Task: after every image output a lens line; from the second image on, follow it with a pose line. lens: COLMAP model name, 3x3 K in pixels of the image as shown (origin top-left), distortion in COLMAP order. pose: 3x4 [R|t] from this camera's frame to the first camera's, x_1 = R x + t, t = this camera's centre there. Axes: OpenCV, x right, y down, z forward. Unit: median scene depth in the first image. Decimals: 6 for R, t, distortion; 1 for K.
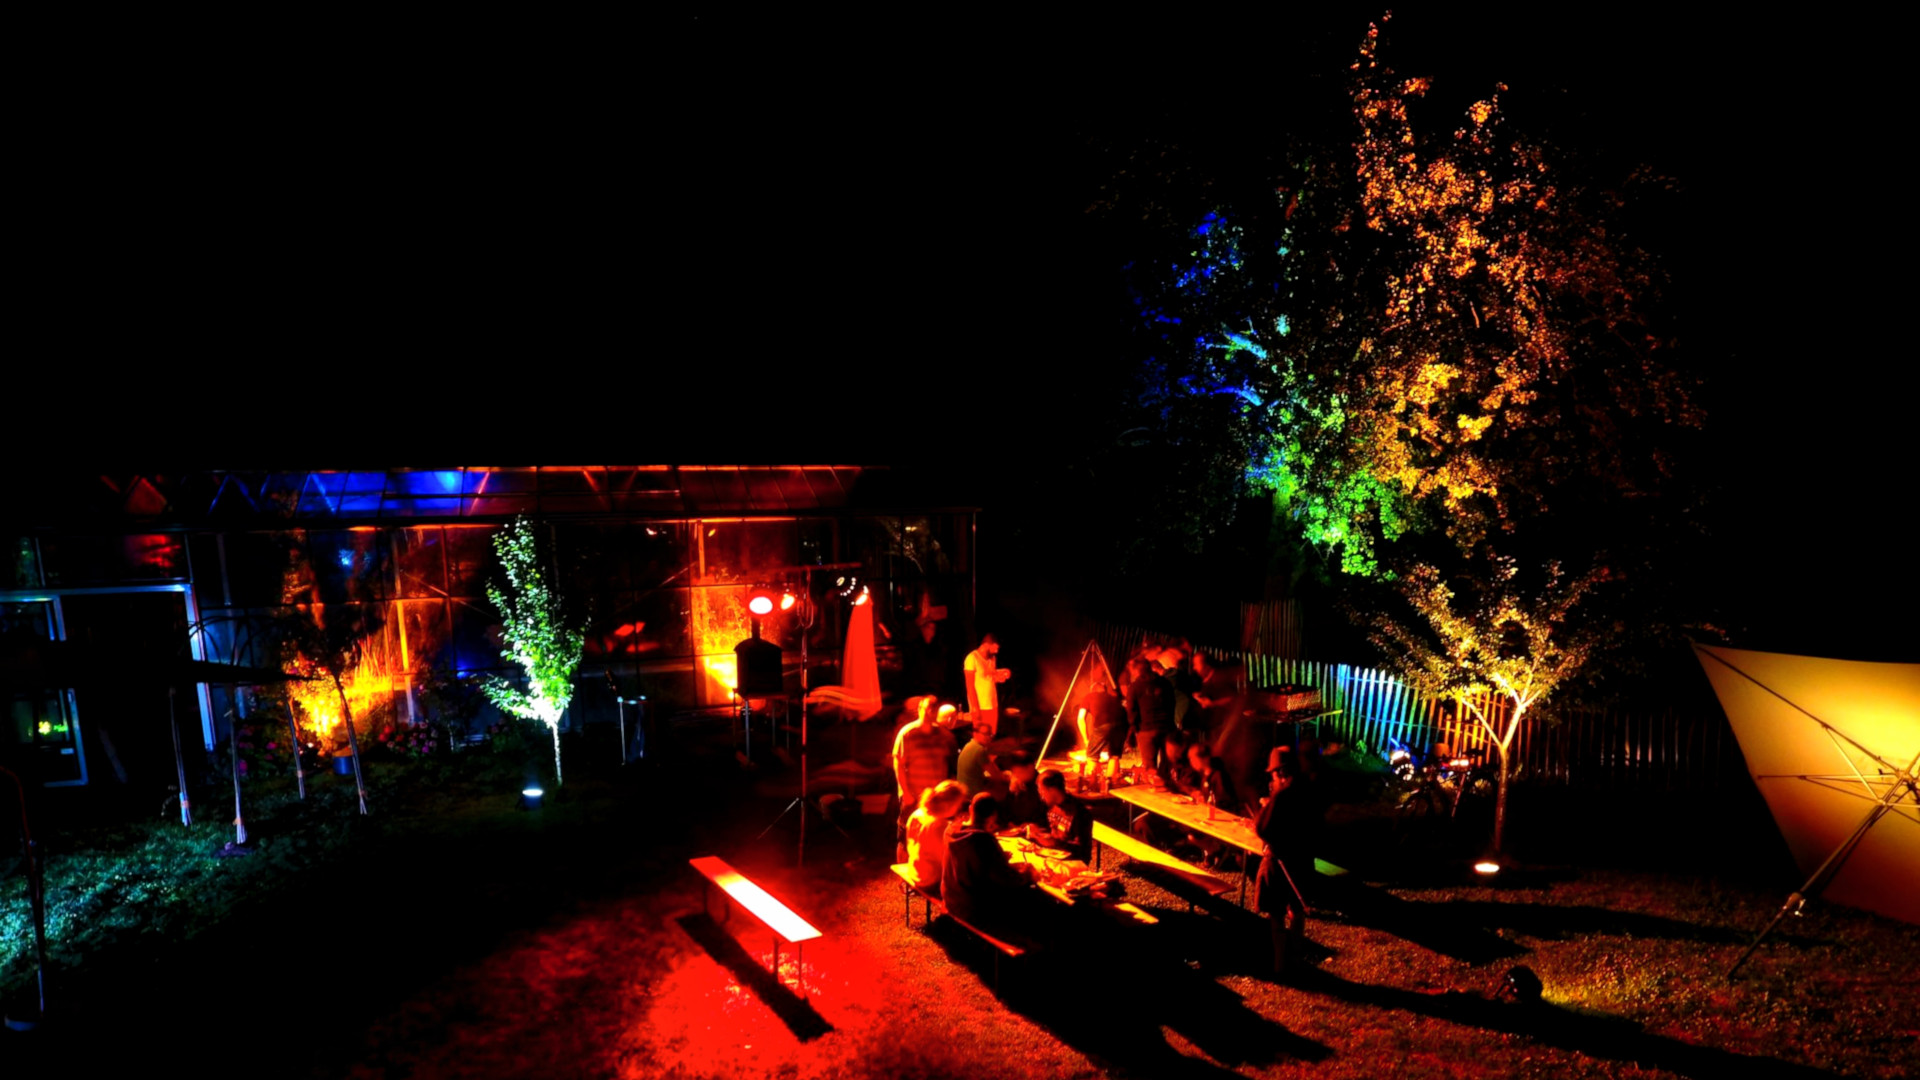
lens RADIAL K [[1130.4, 0, 973.4], [0, 1130.4, 683.5], [0, 0, 1]] dist [-0.008081, 0.001026]
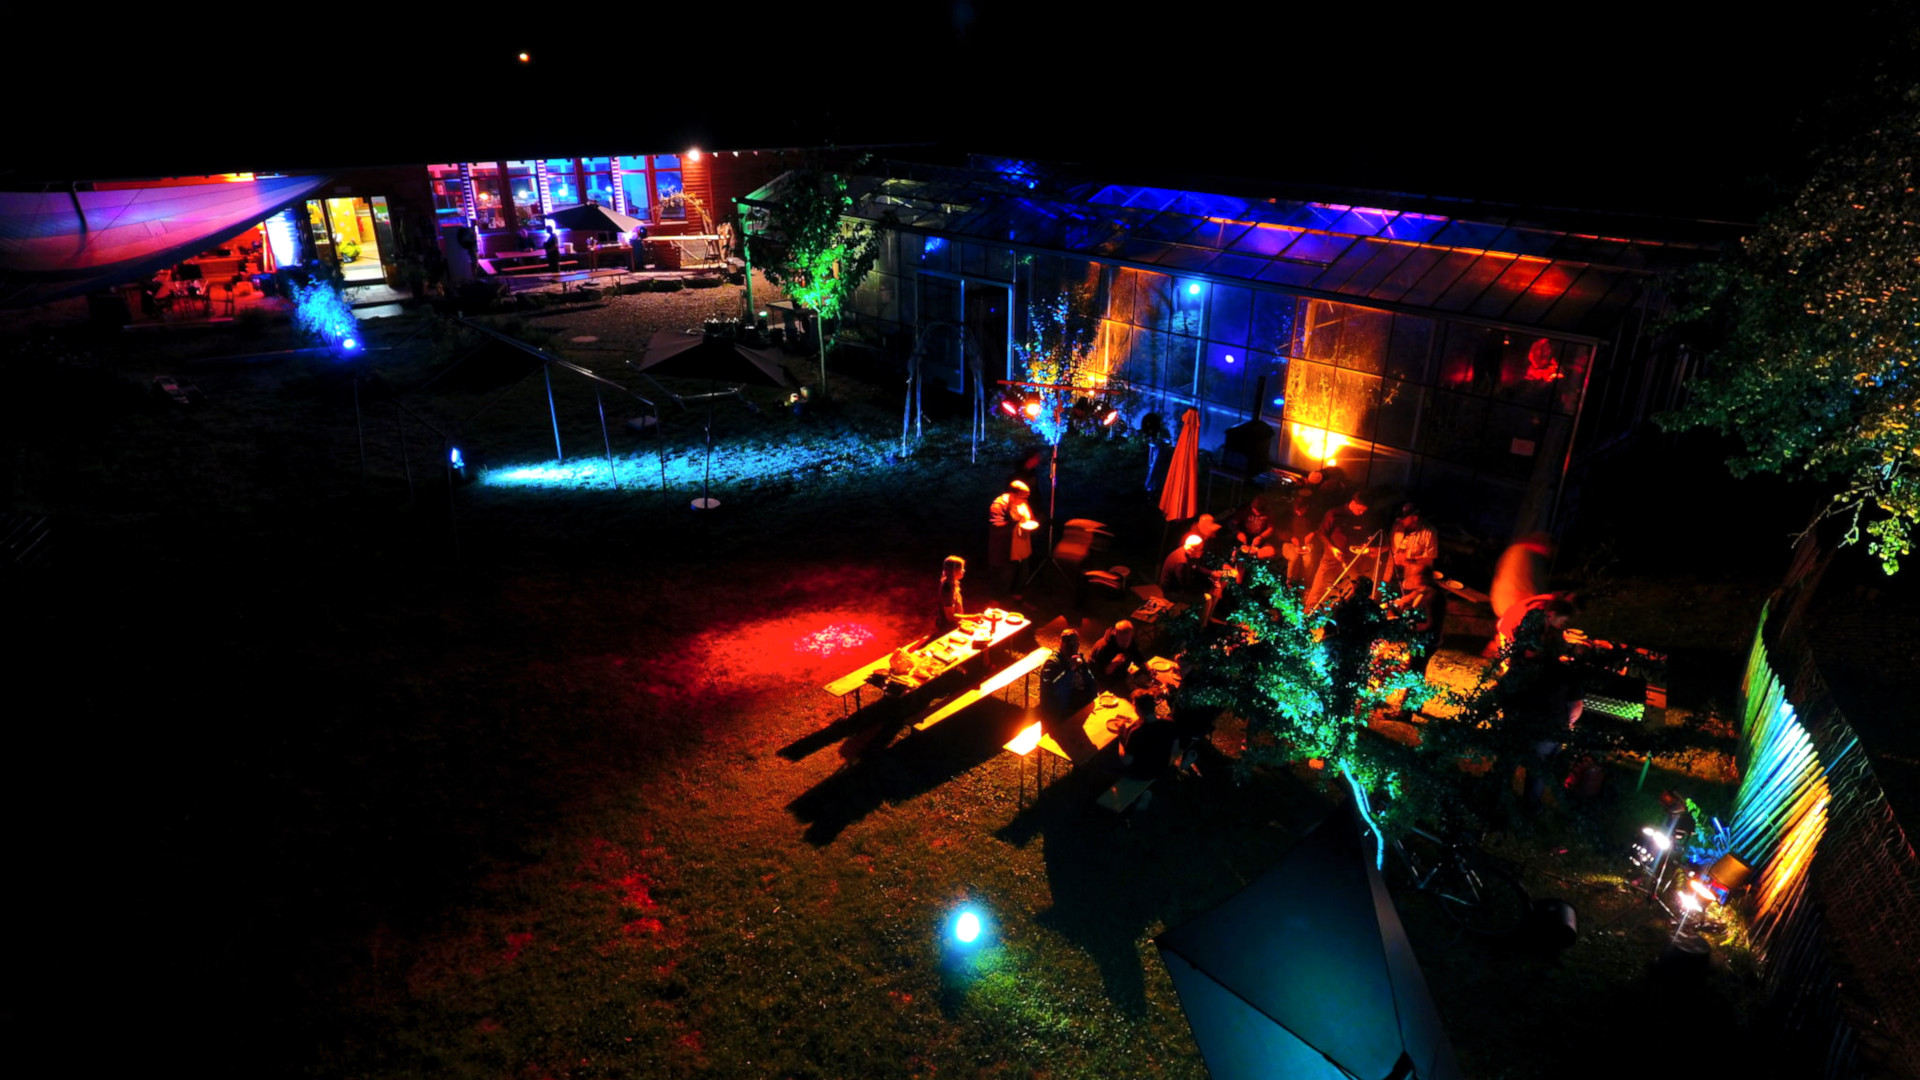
lens RADIAL K [[1130.4, 0, 952.5], [0, 1130.4, 559.3], [0, 0, 1]] dist [-0.008081, 0.001026]
pose [[0.387200, 0.384316, -0.838079, 0.669206], [-0.177987, 0.923043, 0.341046, -0.238650], [0.904653, 0.017114, 0.425805, 0.259304]]
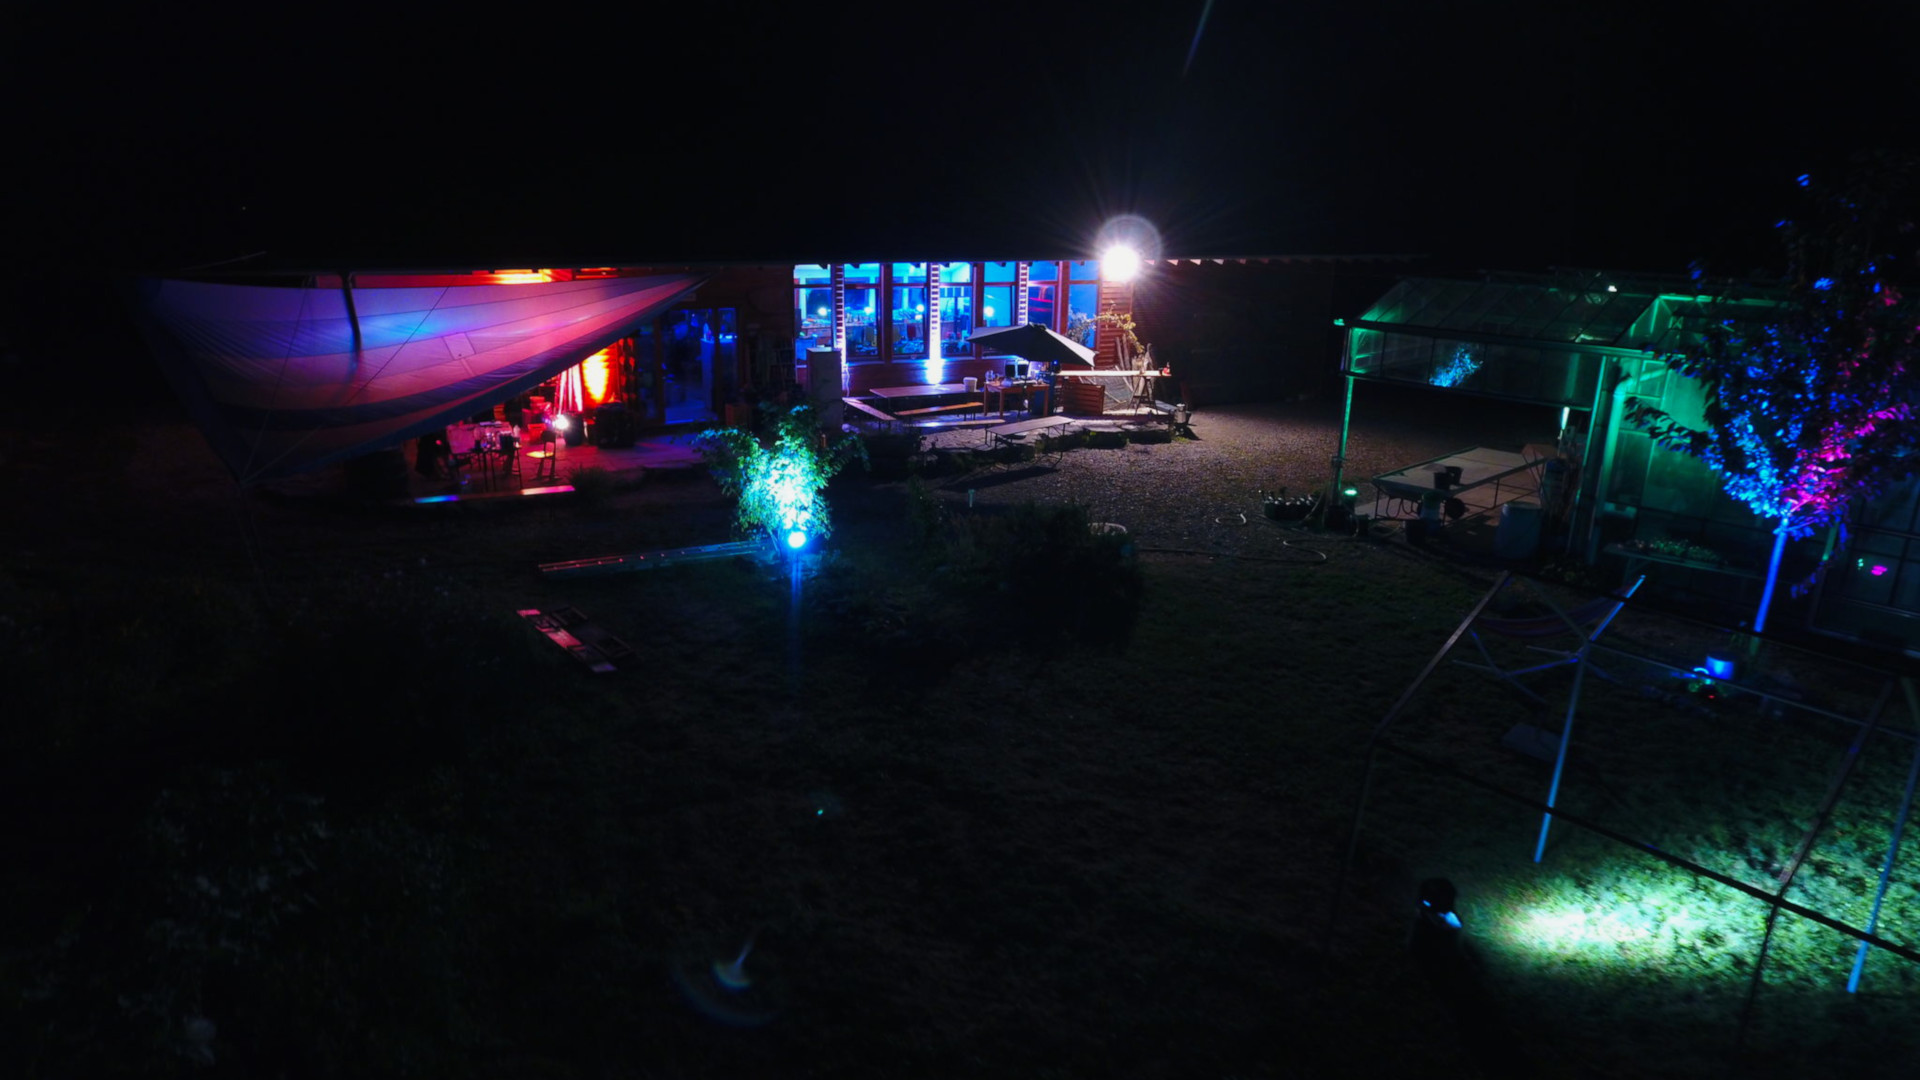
lens RADIAL K [[1130.4, 0, 960.6], [0, 1130.4, 543.6], [0, 0, 1]] dist [-0.008081, 0.001026]
pose [[0.368757, 0.287337, -0.884000, -0.279071], [-0.196377, 0.953639, 0.228055, -0.054686], [0.908545, 0.089500, 0.408087, -0.128558]]
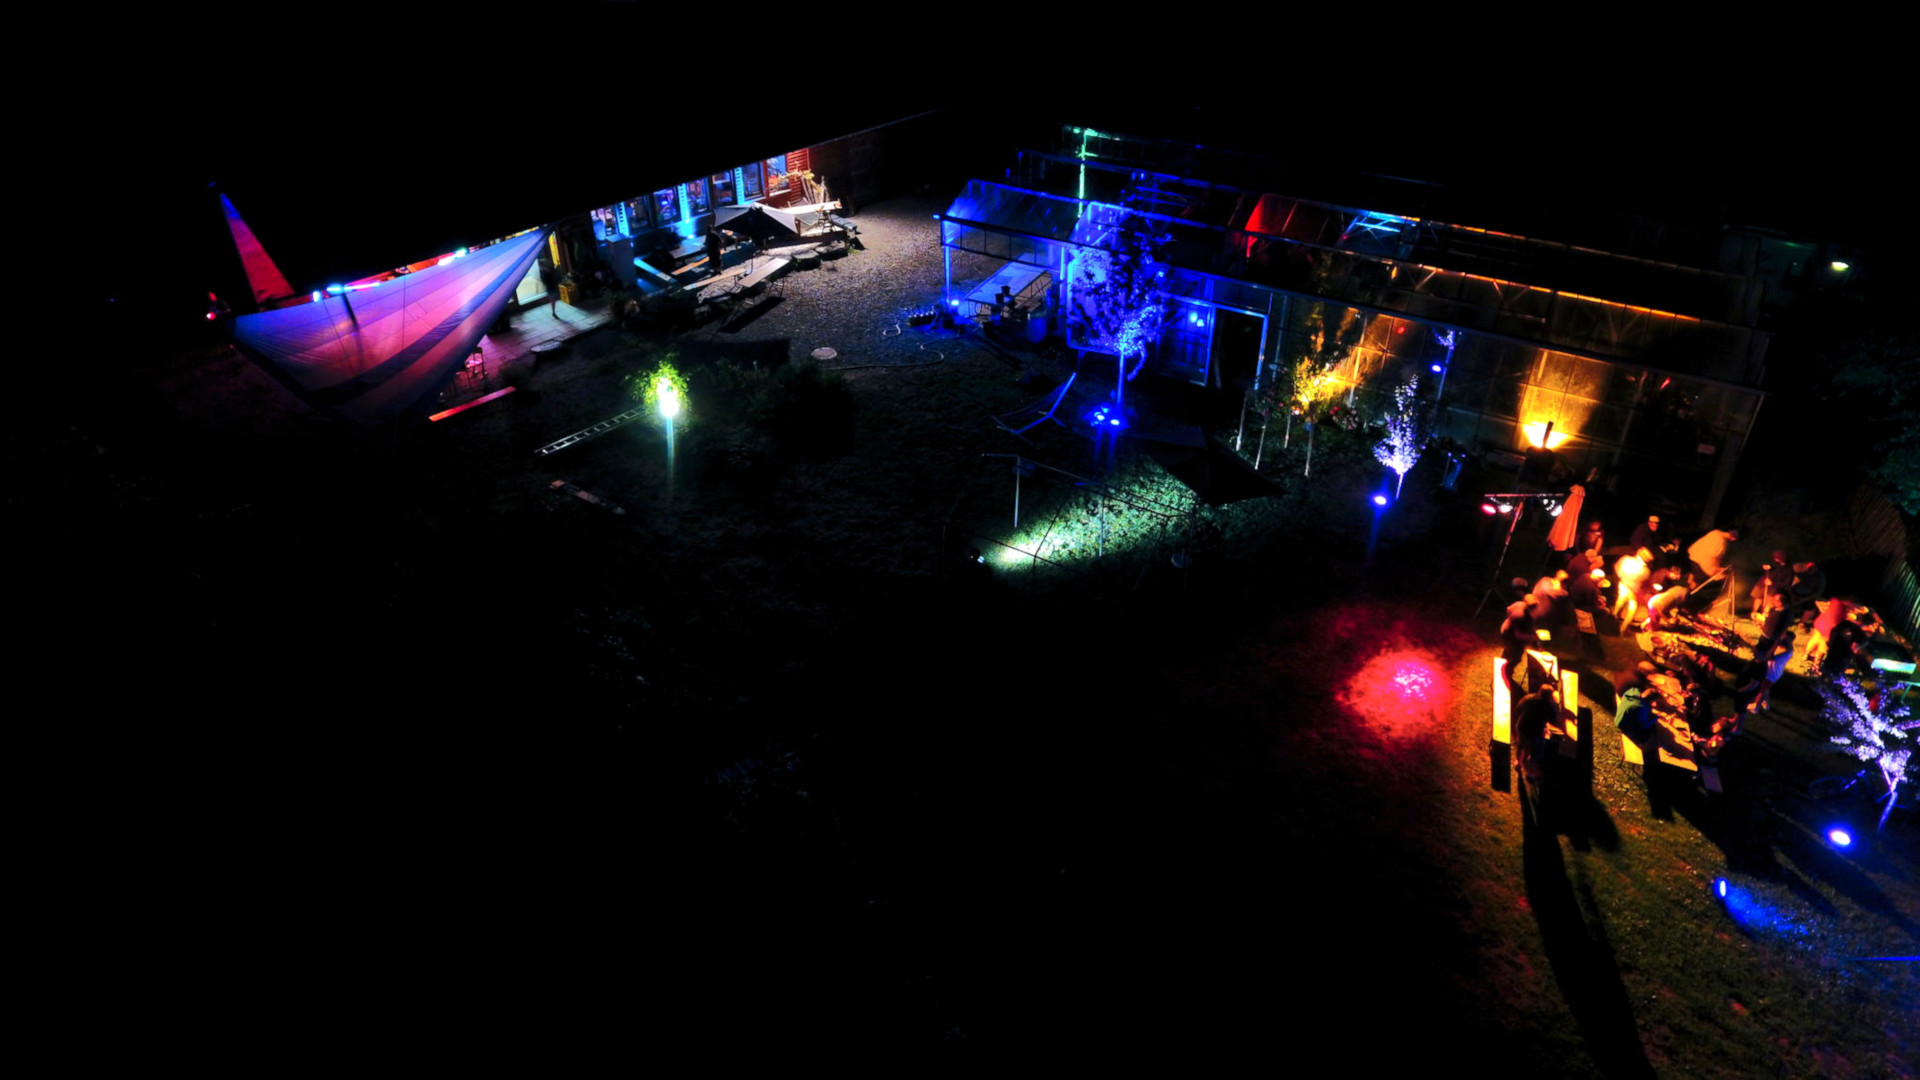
lens RADIAL K [[1130.4, 0, 959.6], [0, 1130.4, 371.8], [0, 0, 1]] dist [-0.008081, 0.001026]
pose [[0.638513, 0.376001, -0.671510, 0.328077], [-0.145107, 0.915699, 0.374753, -0.634210], [0.755808, -0.141844, 0.639245, -0.682123]]
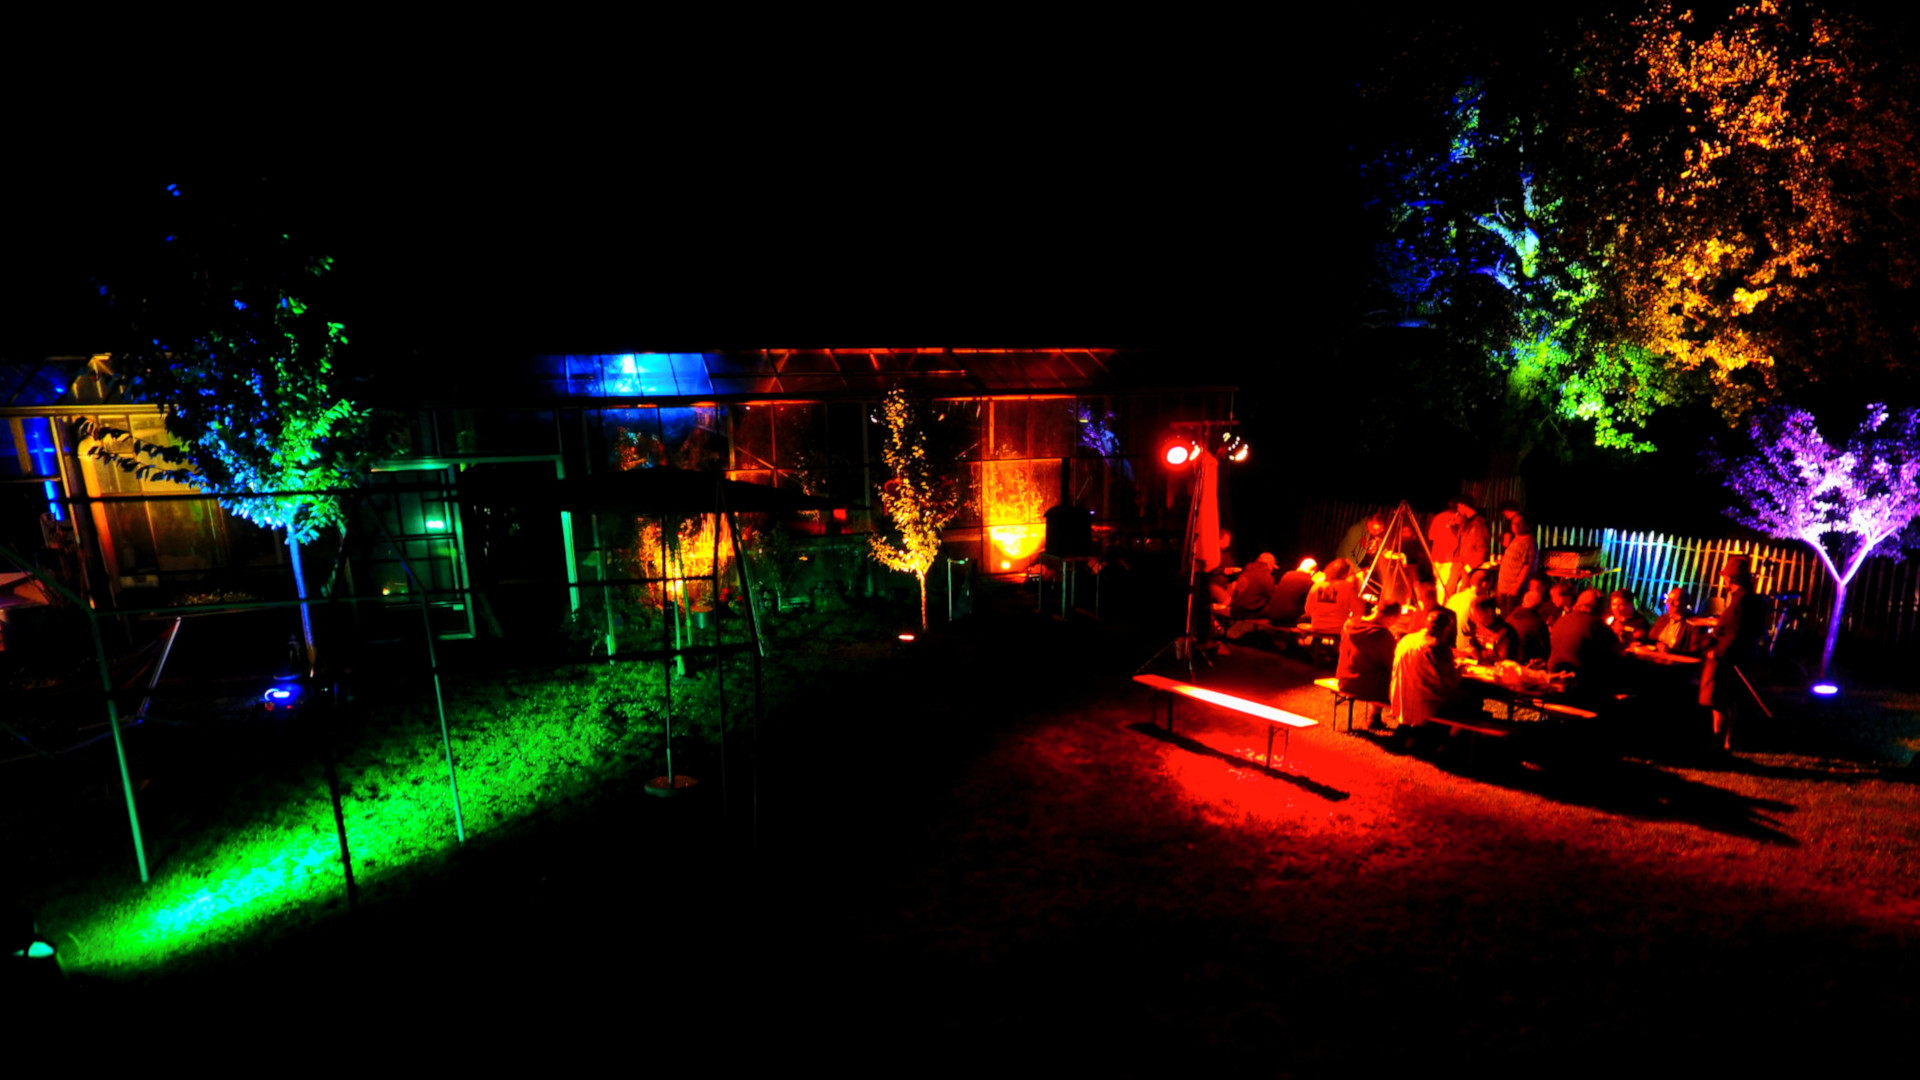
lens RADIAL K [[1130.4, 0, 973.3], [0, 1130.4, 695.4], [0, 0, 1]] dist [-0.008081, 0.001026]
pose [[0.999567, 0.001265, -0.029393, -0.245737], [0.001172, 0.996569, 0.082753, 0.051542], [0.029397, -0.082751, 0.996137, -0.096428]]
